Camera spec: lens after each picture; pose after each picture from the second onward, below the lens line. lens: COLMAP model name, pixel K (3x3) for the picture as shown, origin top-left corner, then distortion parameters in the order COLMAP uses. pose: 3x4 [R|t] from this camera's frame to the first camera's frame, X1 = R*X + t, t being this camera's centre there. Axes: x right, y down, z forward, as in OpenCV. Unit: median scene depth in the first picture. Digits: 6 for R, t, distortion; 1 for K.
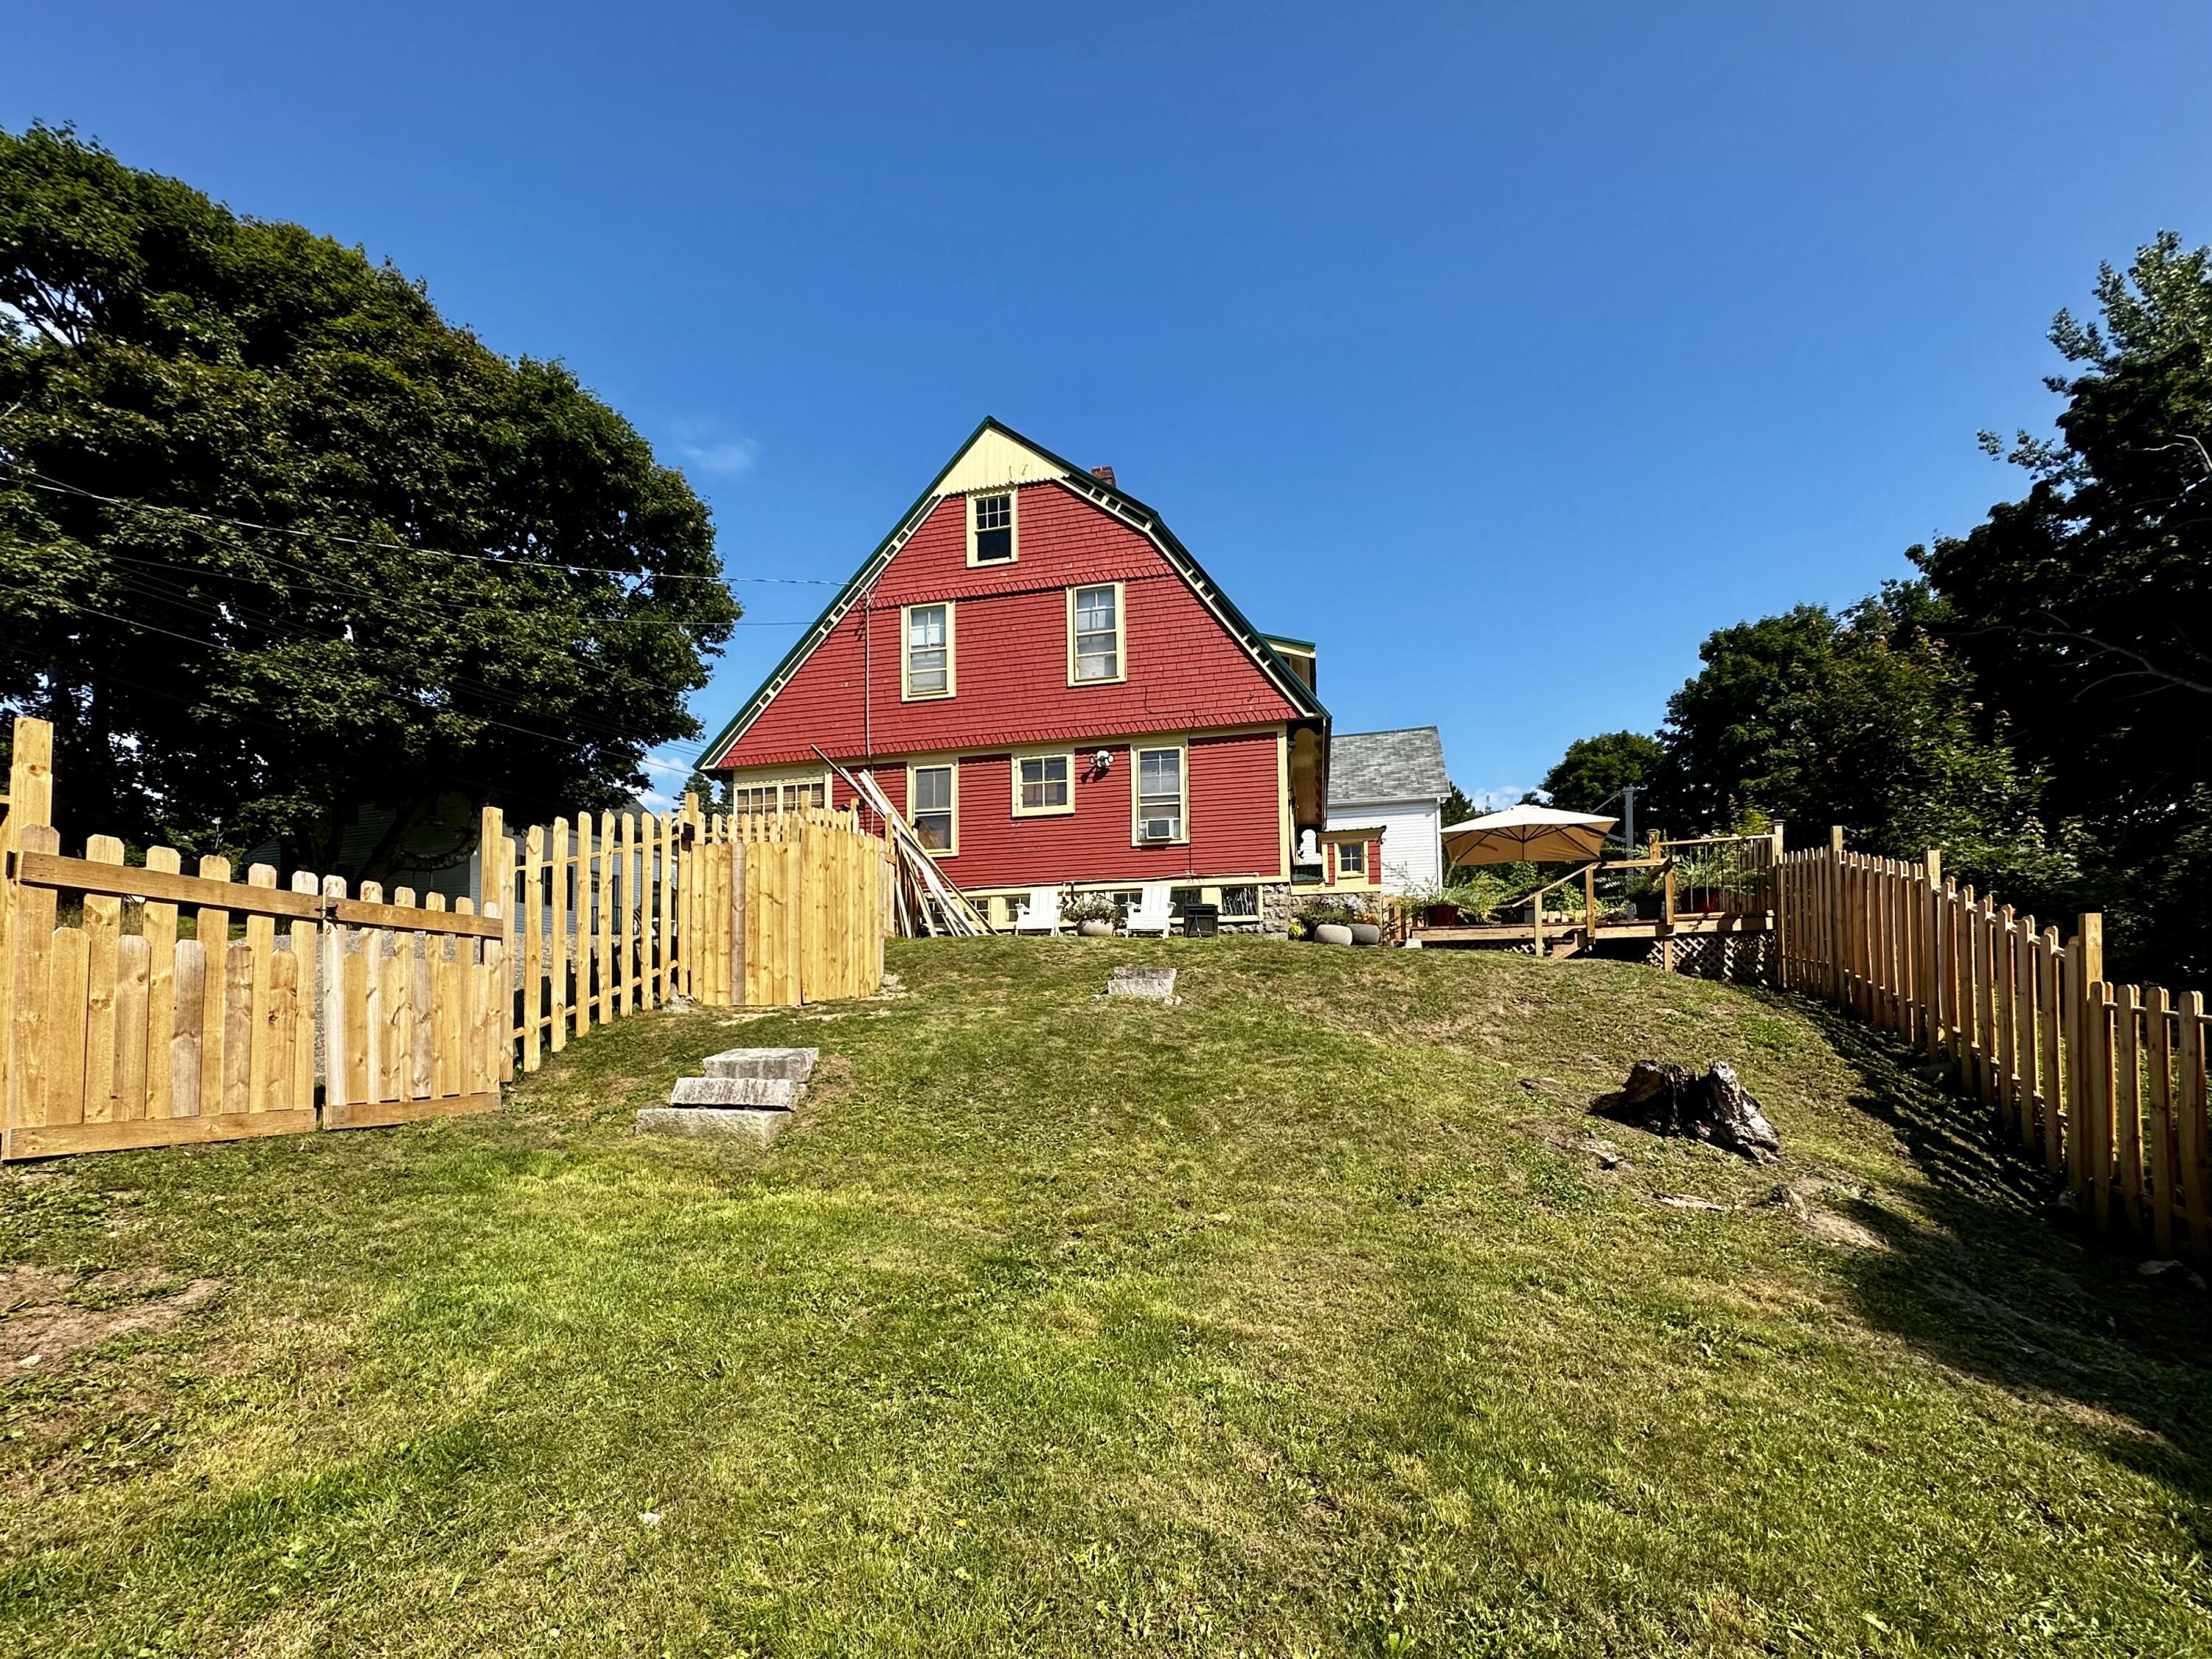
lens RADIAL K [[918.9, 0, 1104.2], [0, 918.9, 835.4], [0, 0, 1]] dist [-0.004546, -0.001291]
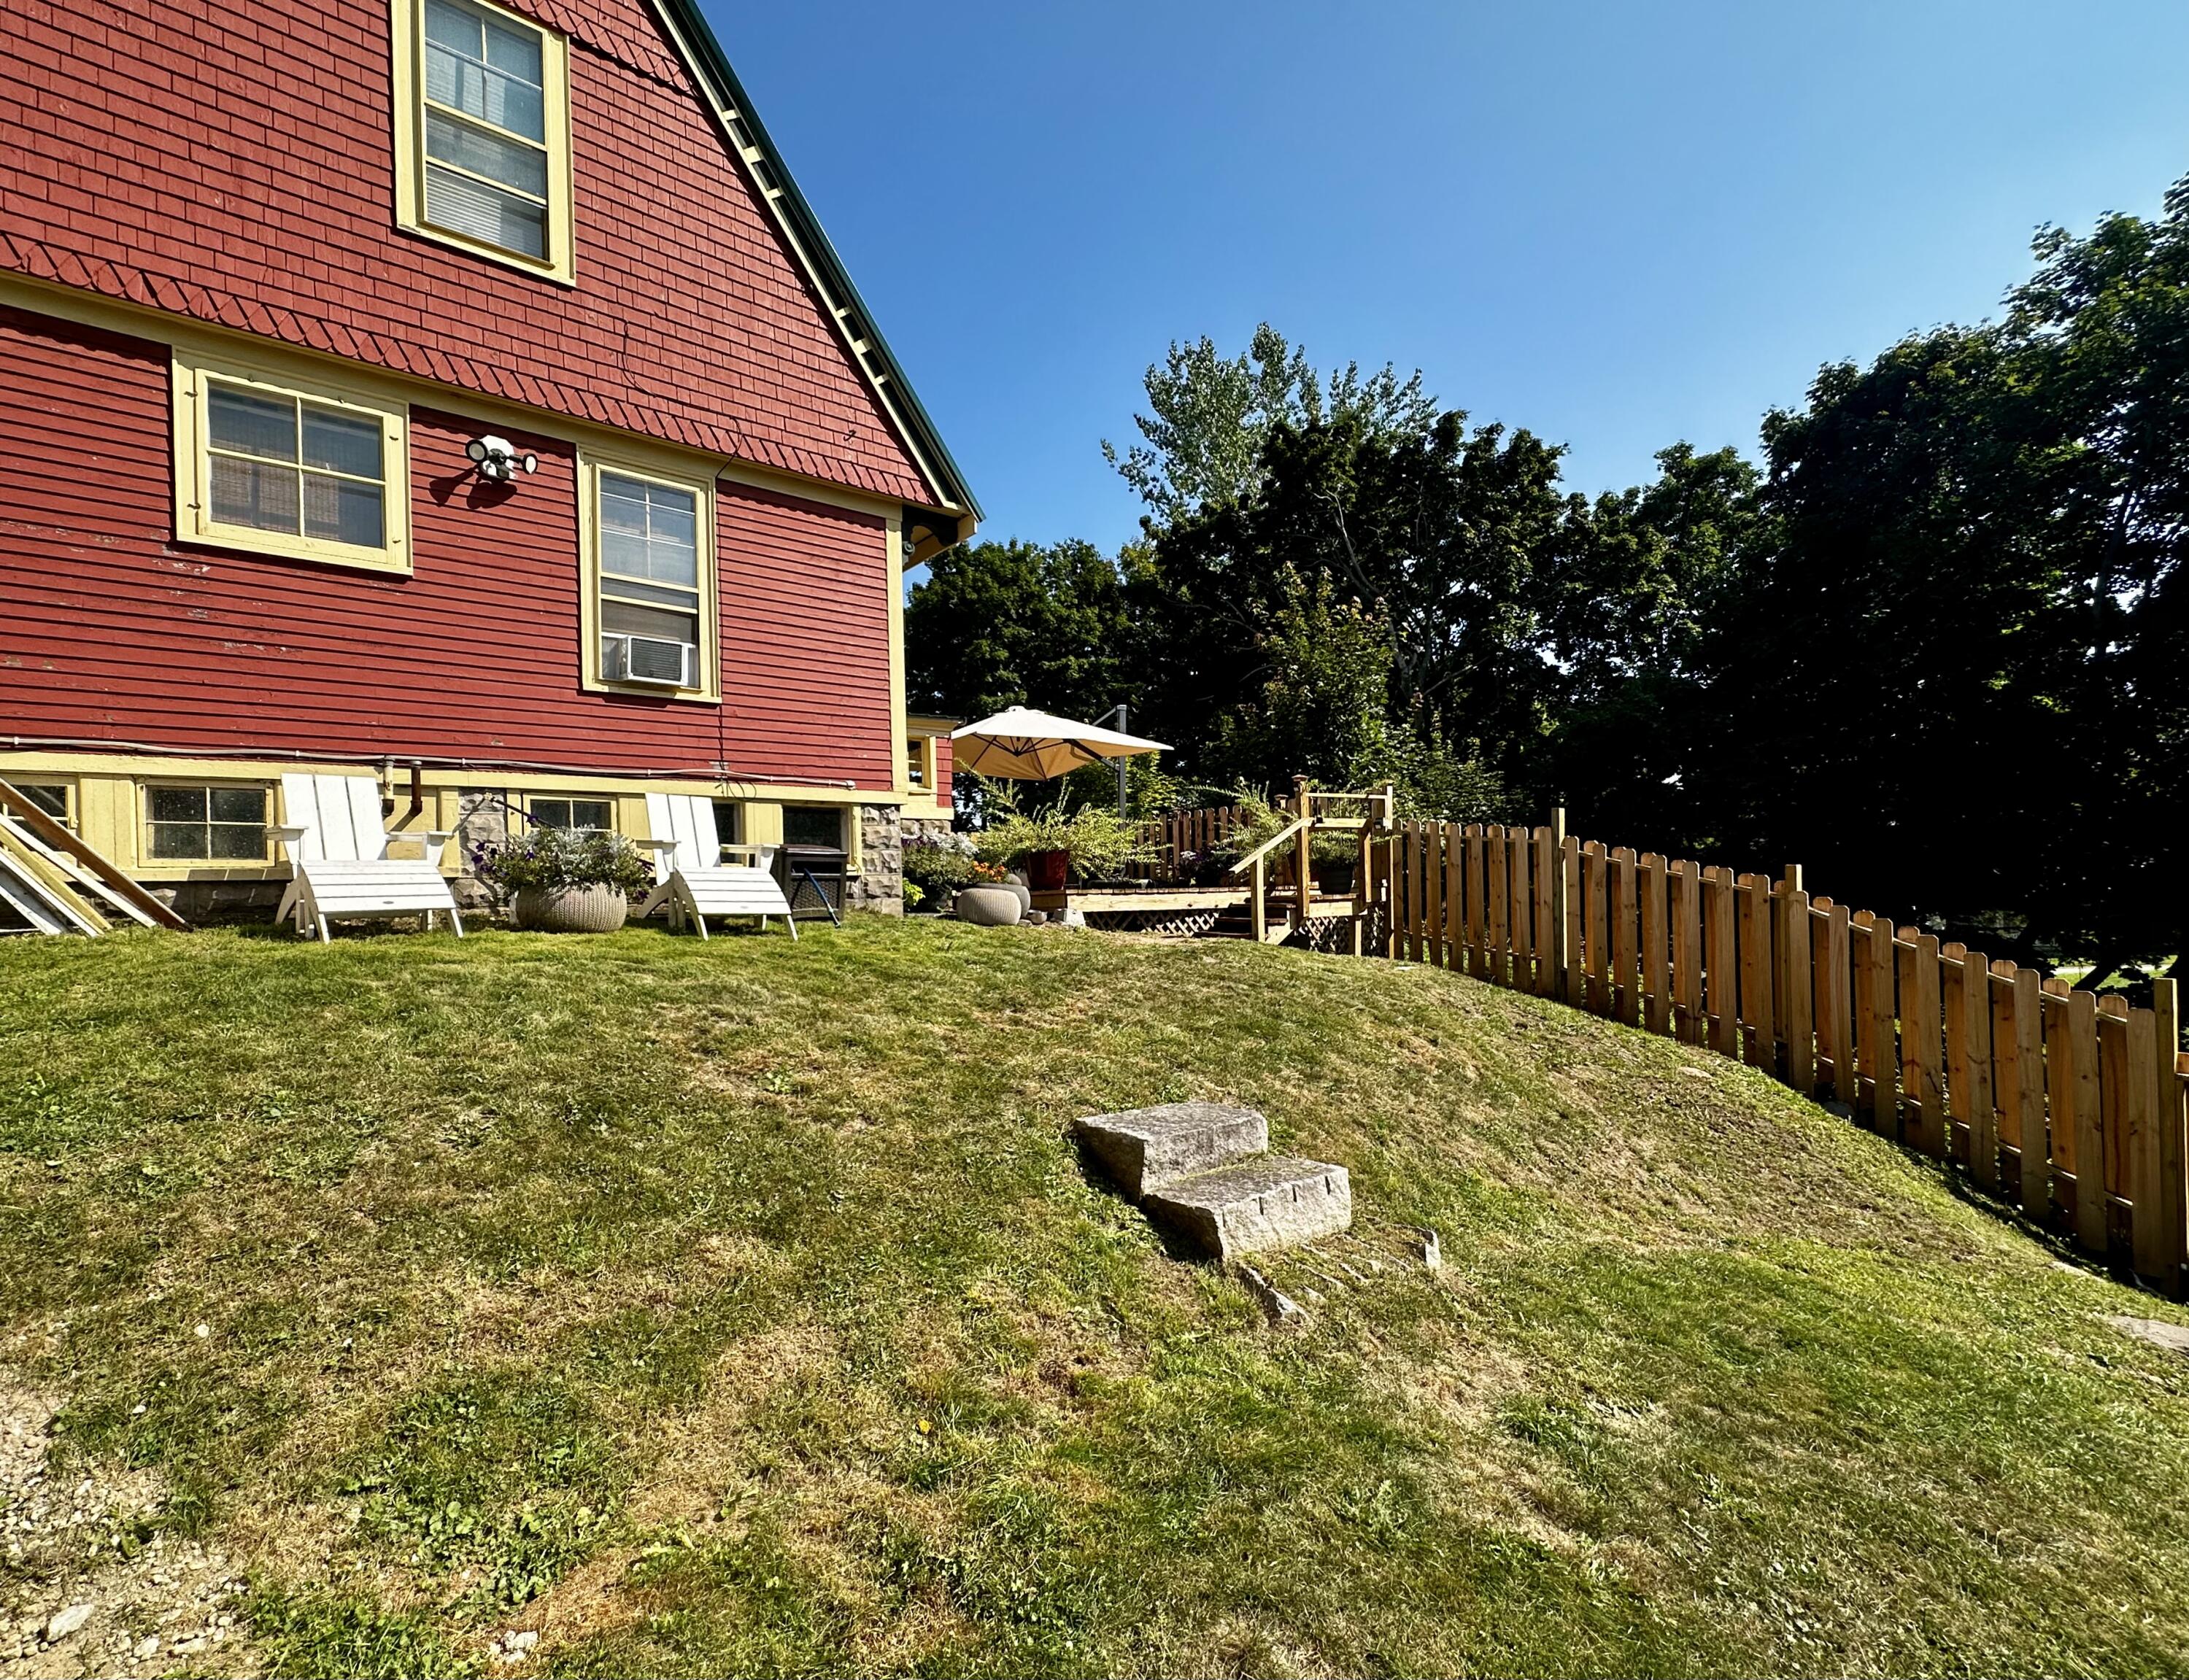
lens RADIAL K [[984.7, 0, 1094.7], [0, 984.7, 840.0], [0, 0, 1]] dist [-0.005201, -0.000782]
pose [[0.597868, 0.035743, 0.800797, -0.185023], [-0.141131, 0.988093, 0.061264, 0.018699], [-0.789072, -0.149645, 0.595794, 0.524716]]
